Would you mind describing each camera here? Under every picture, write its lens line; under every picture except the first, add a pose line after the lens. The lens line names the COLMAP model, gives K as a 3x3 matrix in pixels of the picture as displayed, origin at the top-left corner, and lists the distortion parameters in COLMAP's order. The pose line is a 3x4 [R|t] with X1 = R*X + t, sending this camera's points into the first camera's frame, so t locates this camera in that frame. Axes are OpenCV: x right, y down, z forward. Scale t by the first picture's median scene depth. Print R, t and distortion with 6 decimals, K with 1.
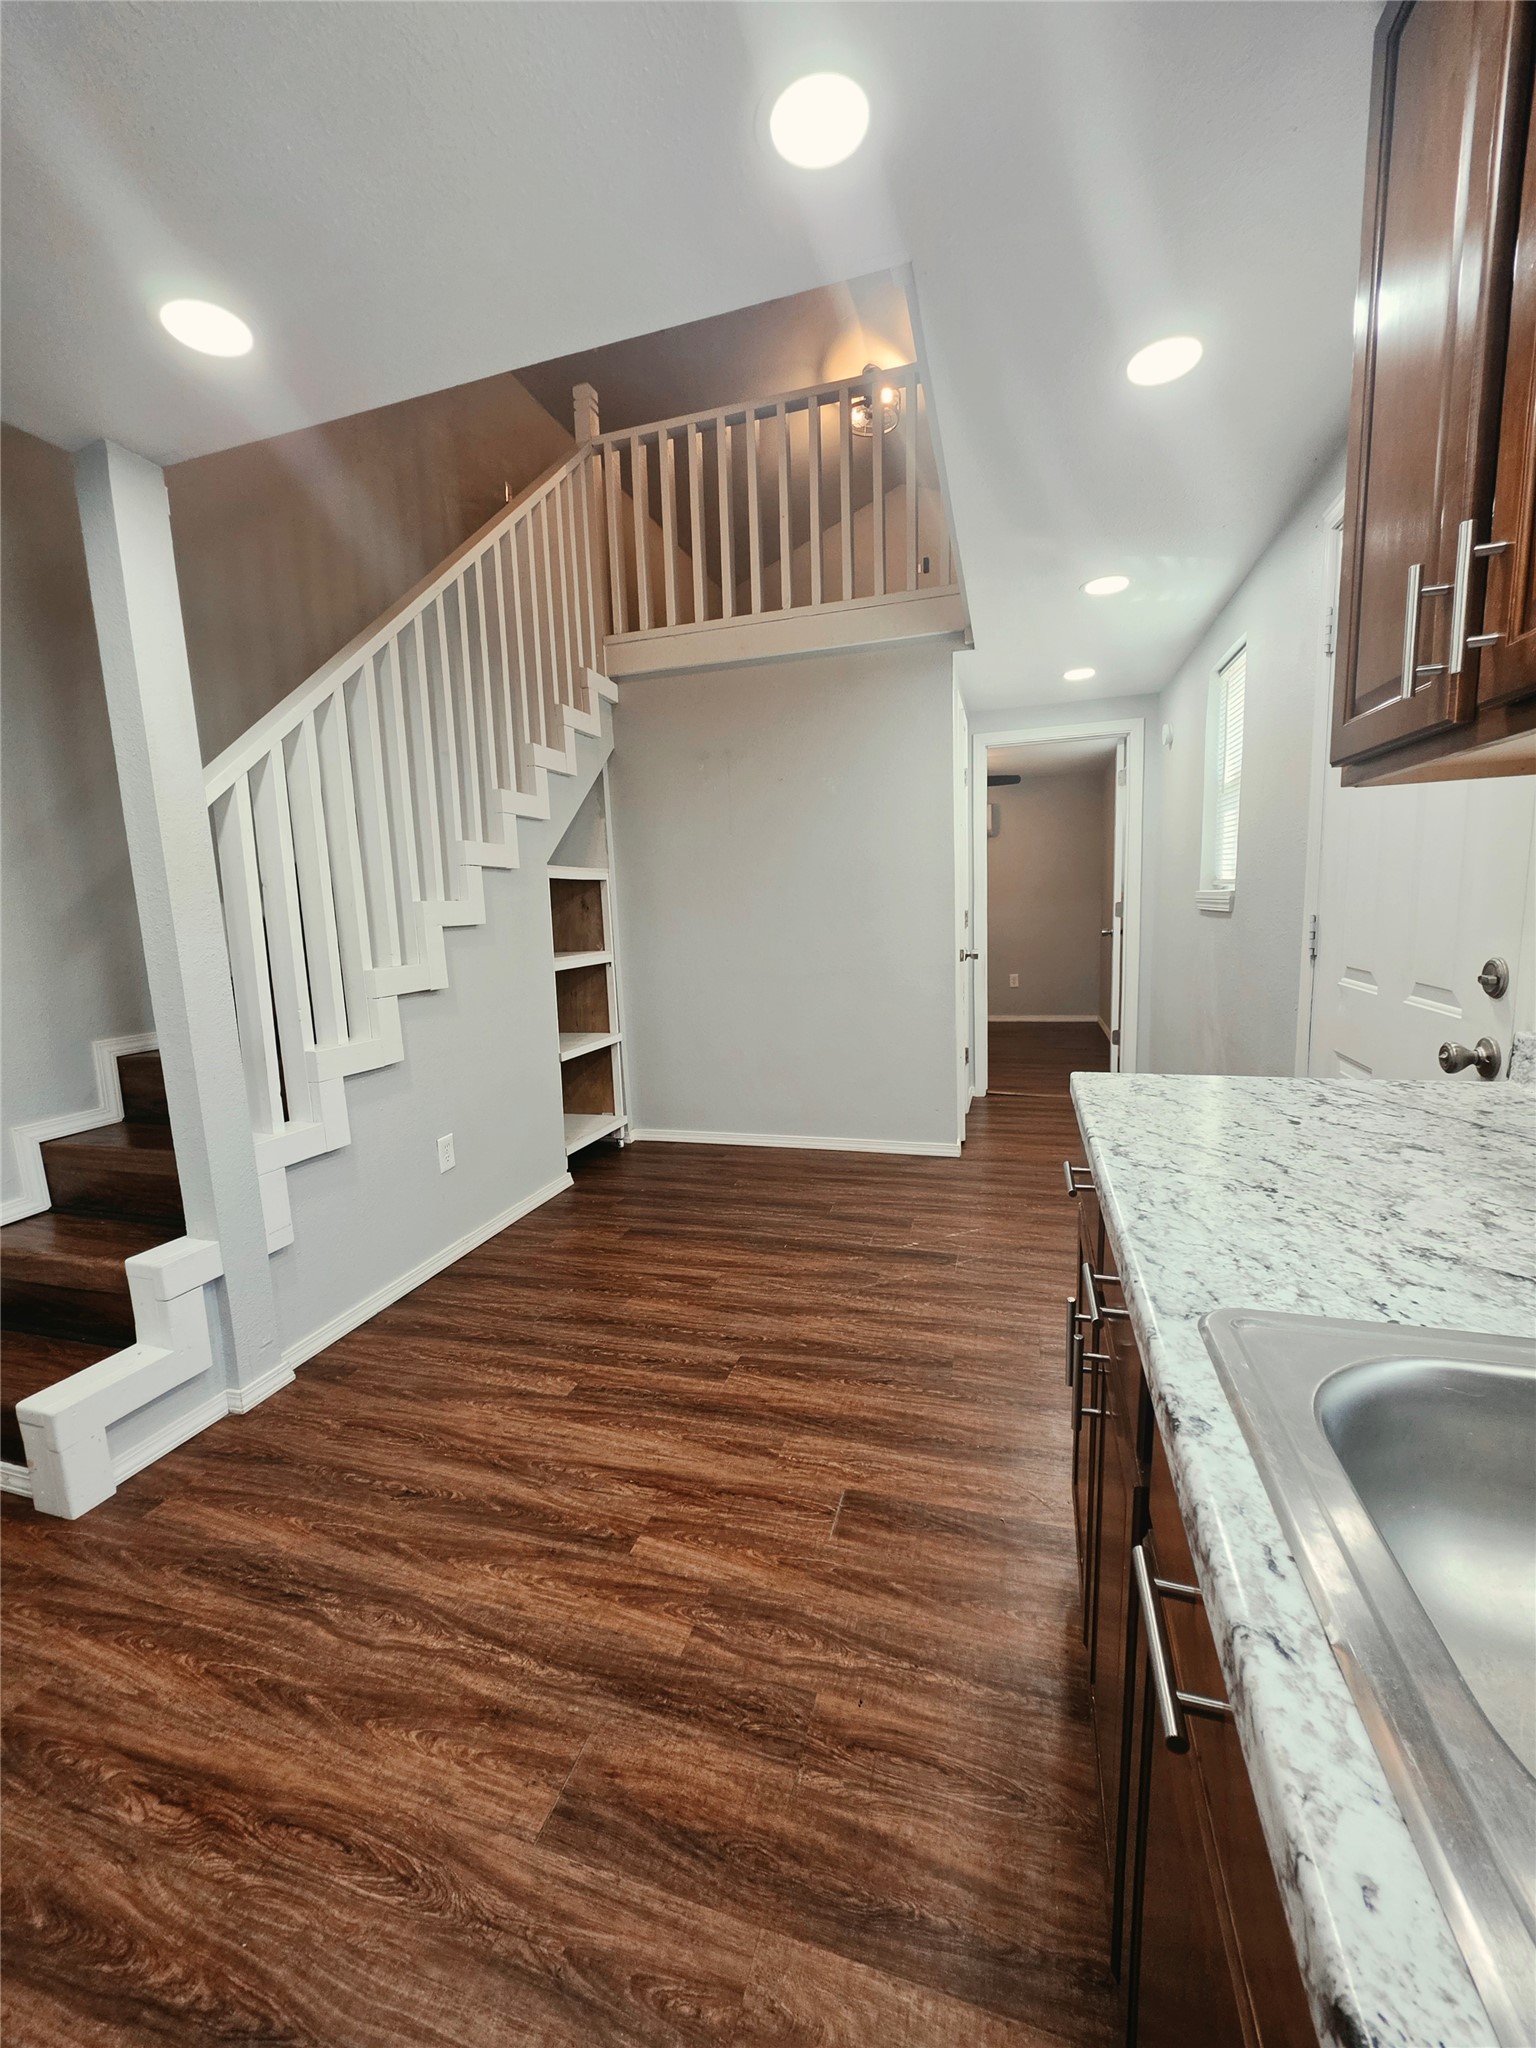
lens RADIAL K [[832.1, 0, 763.1], [0, 832.1, 1037.8], [0, 0, 1]] dist [-0.003781, 0.001524]
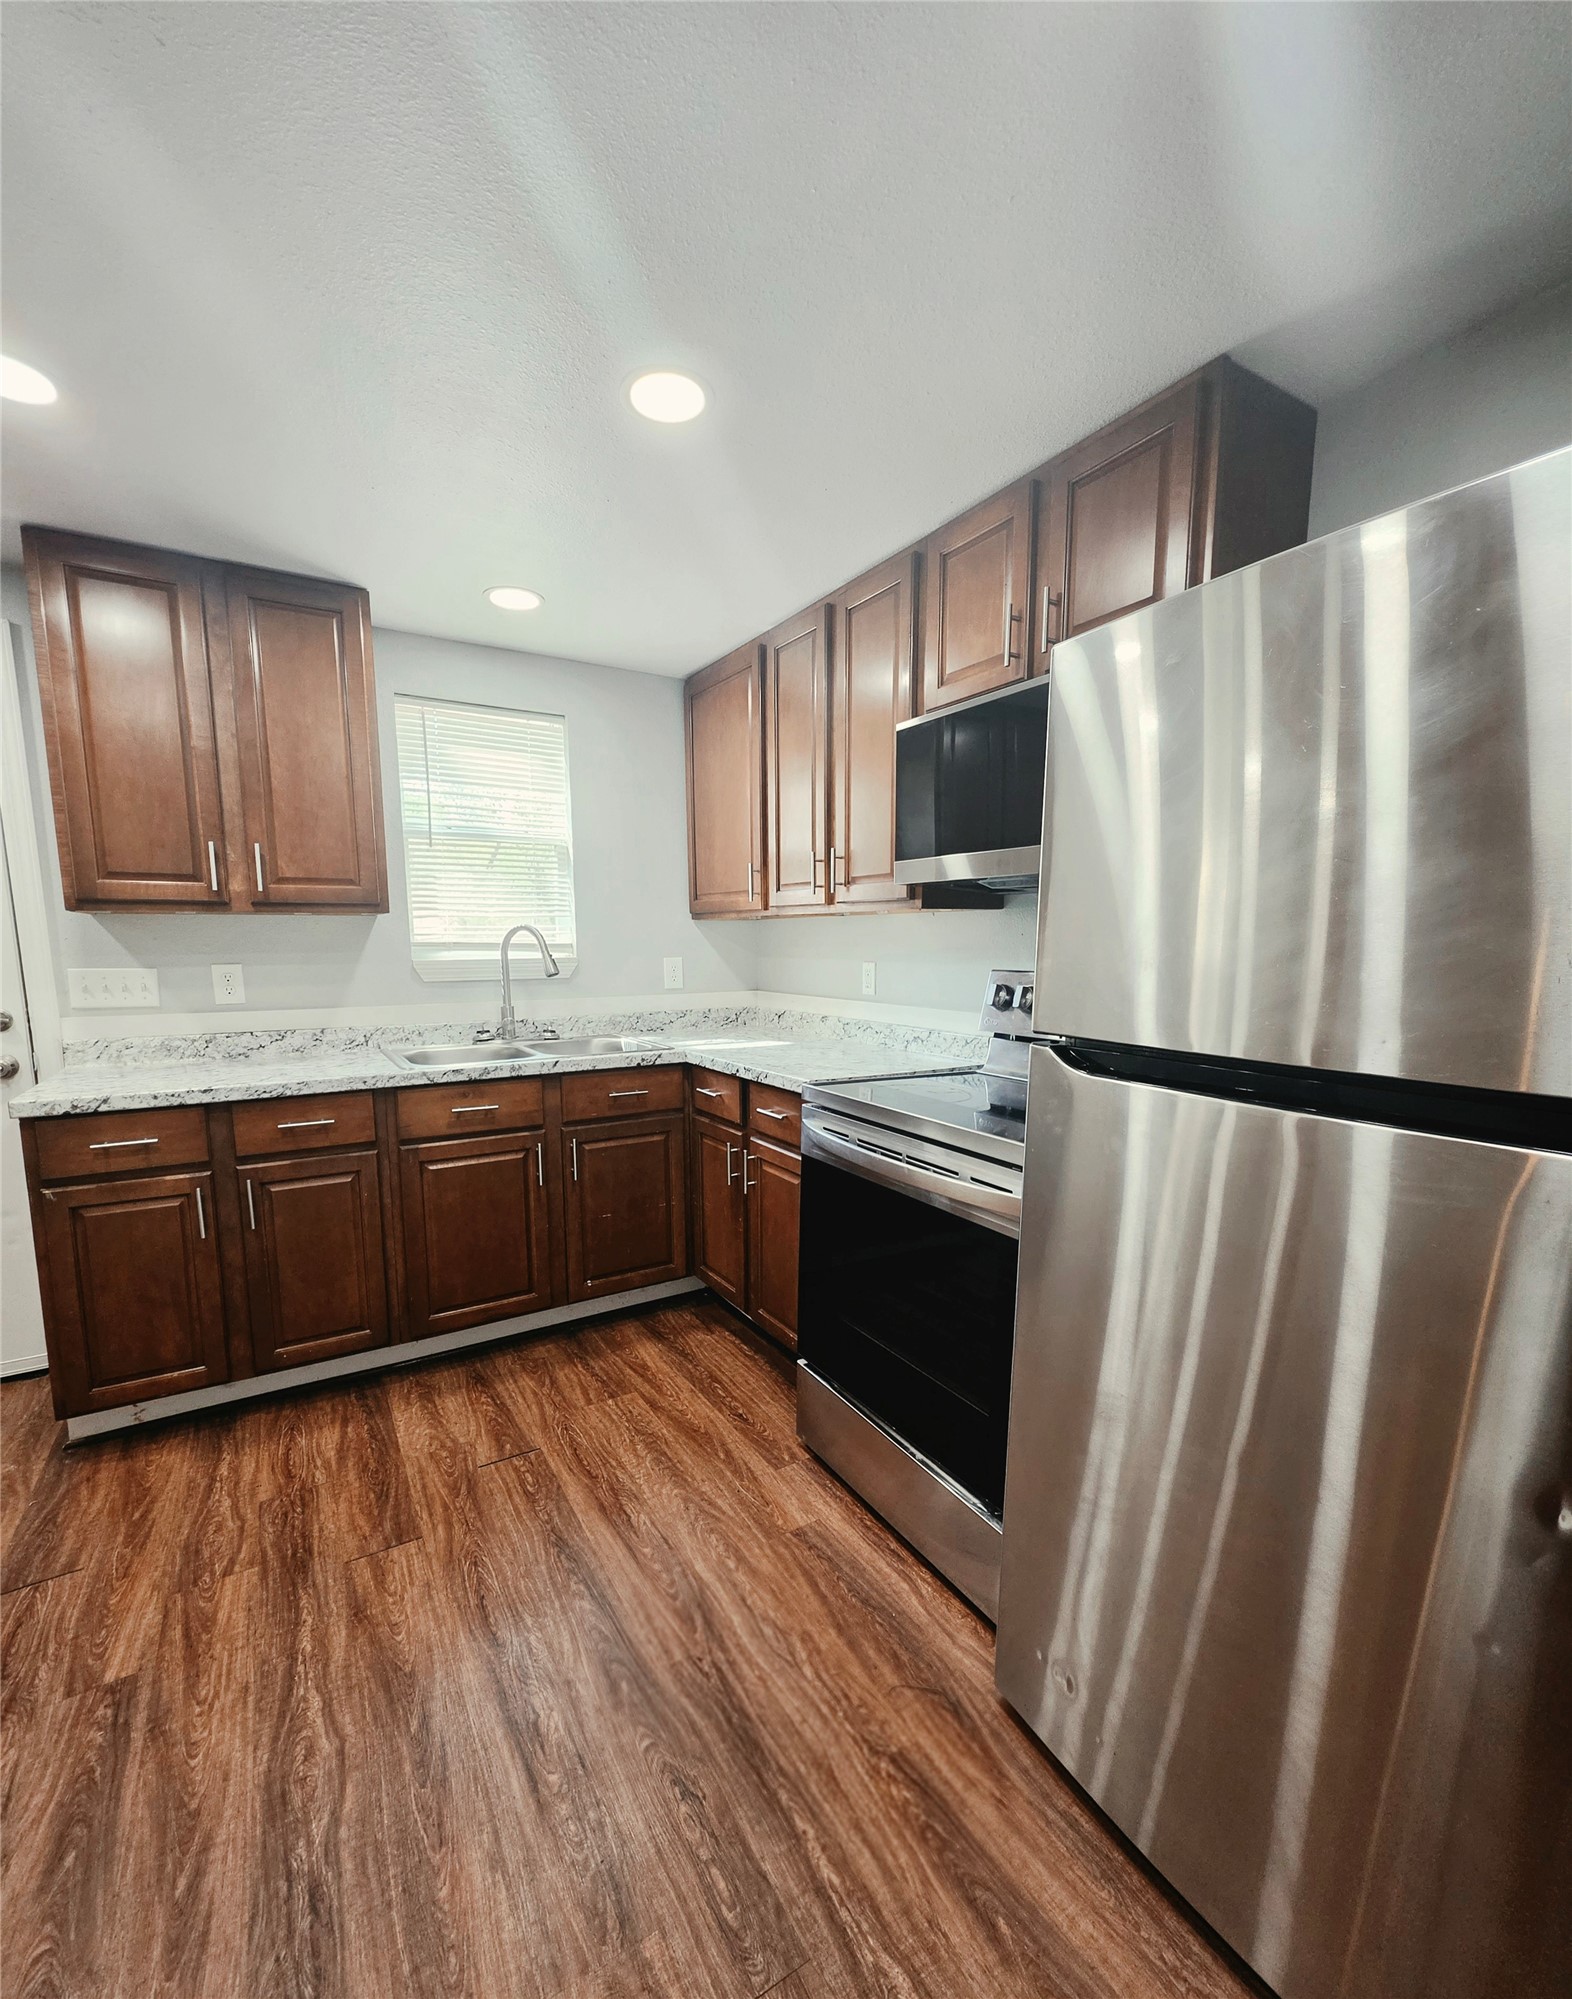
lens RADIAL K [[835.8, 0, 753.6], [0, 835.8, 1053.8], [0, 0, 1]] dist [0.001179, -0.000029]
pose [[-0.732233, -0.050923, 0.679148, -1.003620], [0.147413, 0.961711, 0.231045, -0.120396], [-0.664910, 0.269293, -0.696689, 0.807369]]
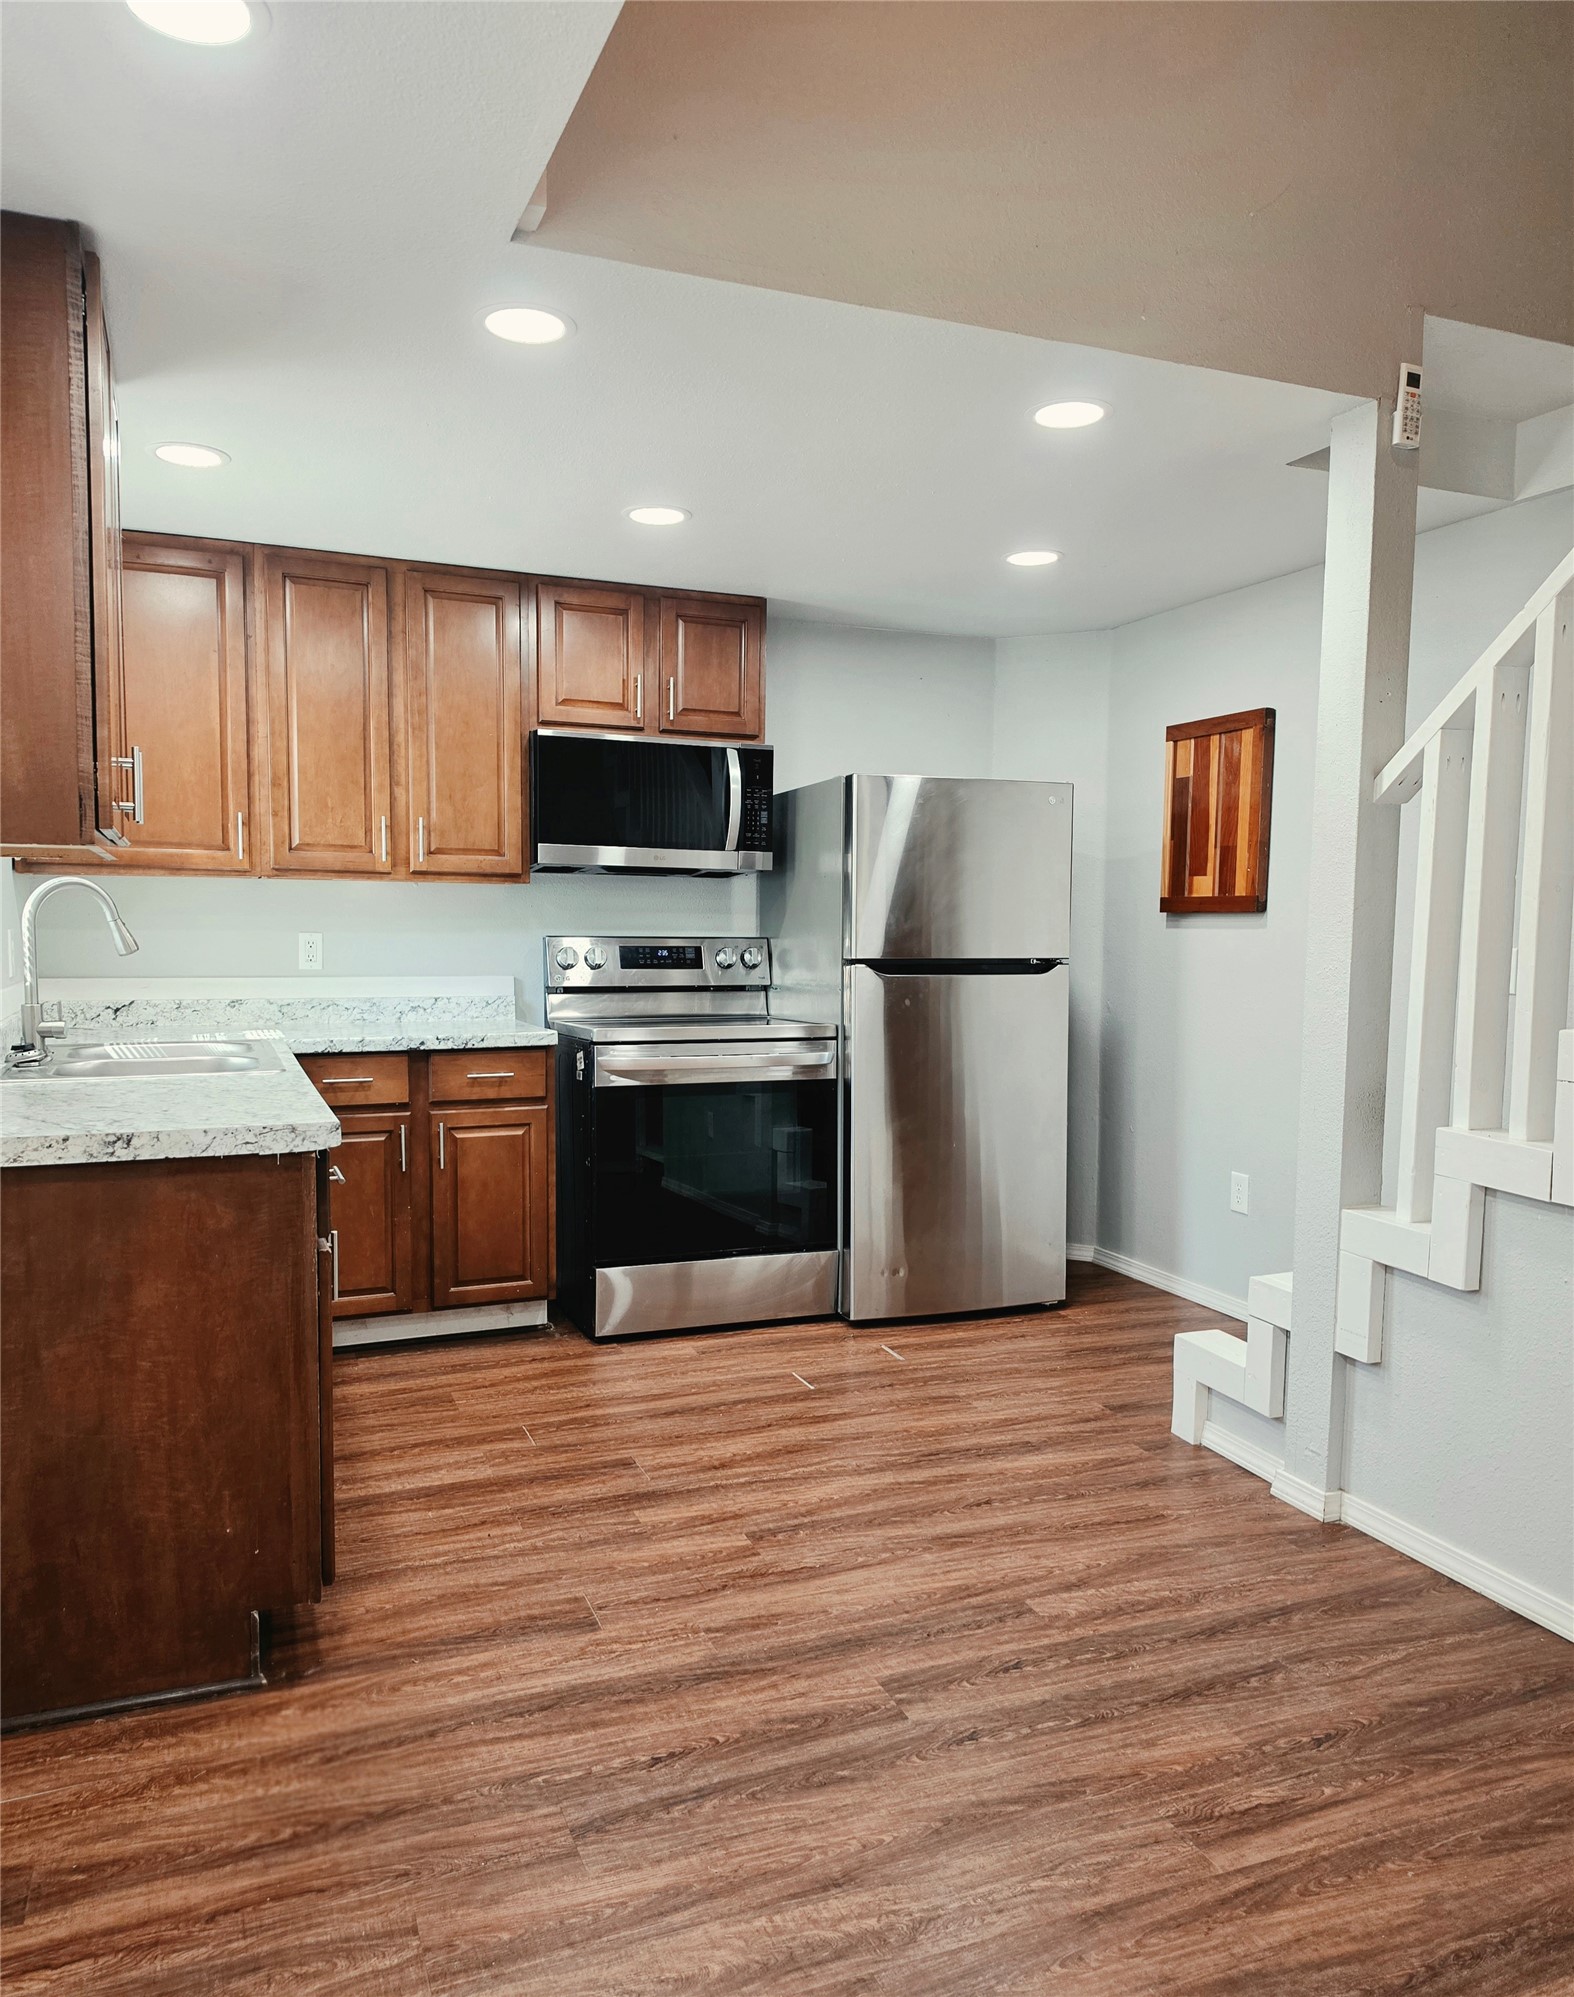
lens RADIAL K [[1455.3, 0, 792.7], [0, 1455.3, 1002.3], [0, 0, 1]] dist [0.028893, -0.044542]
pose [[-0.780007, 0.069069, -0.621948, 0.720727], [-0.082266, 0.973946, 0.211332, -0.349863], [0.620340, 0.216006, -0.754003, 1.838302]]
